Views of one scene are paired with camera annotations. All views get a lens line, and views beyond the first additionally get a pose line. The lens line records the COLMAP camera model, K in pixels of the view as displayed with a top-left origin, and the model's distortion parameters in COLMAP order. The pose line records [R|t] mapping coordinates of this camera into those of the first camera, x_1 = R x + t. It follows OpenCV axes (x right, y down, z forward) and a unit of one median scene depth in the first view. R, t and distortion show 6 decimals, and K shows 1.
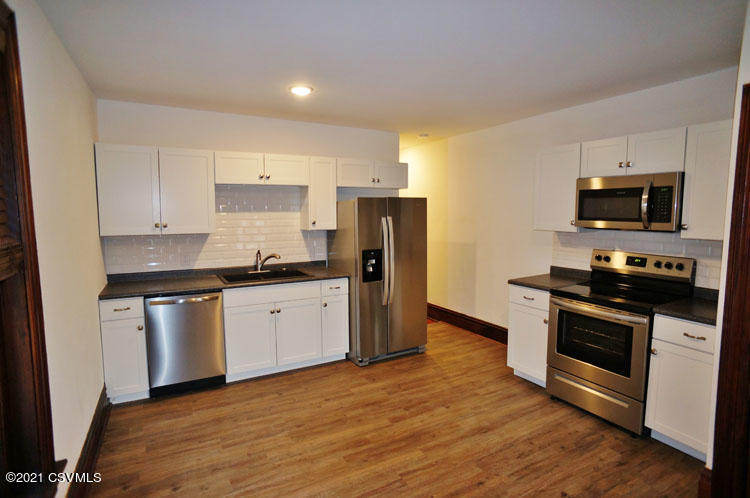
lens RADIAL K [[390.1, 0, 372.7], [0, 390.1, 249.7], [0, 0, 1]] dist [-0.003108, -0.000077]
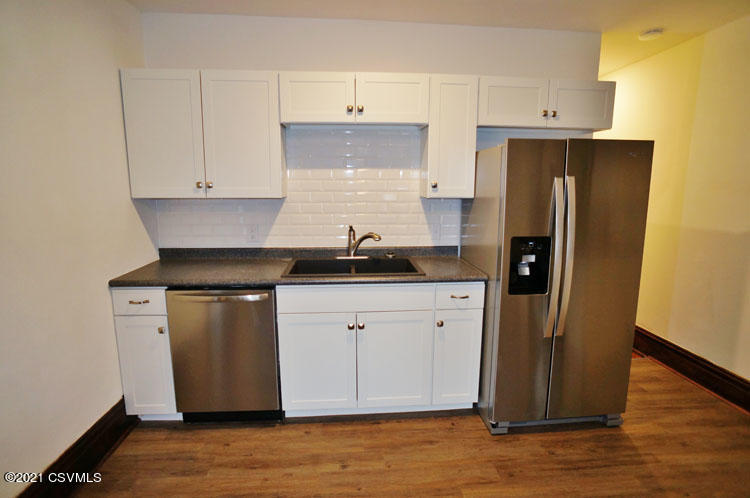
lens RADIAL K [[392.4, 0, 382.3], [0, 392.4, 245.0], [0, 0, 1]] dist [-0.038210, 0.010639]
pose [[0.913089, 0.076422, -0.400534, 0.028100], [-0.049370, 0.995773, 0.077447, -0.020336], [0.404760, -0.050942, 0.913003, 0.406056]]
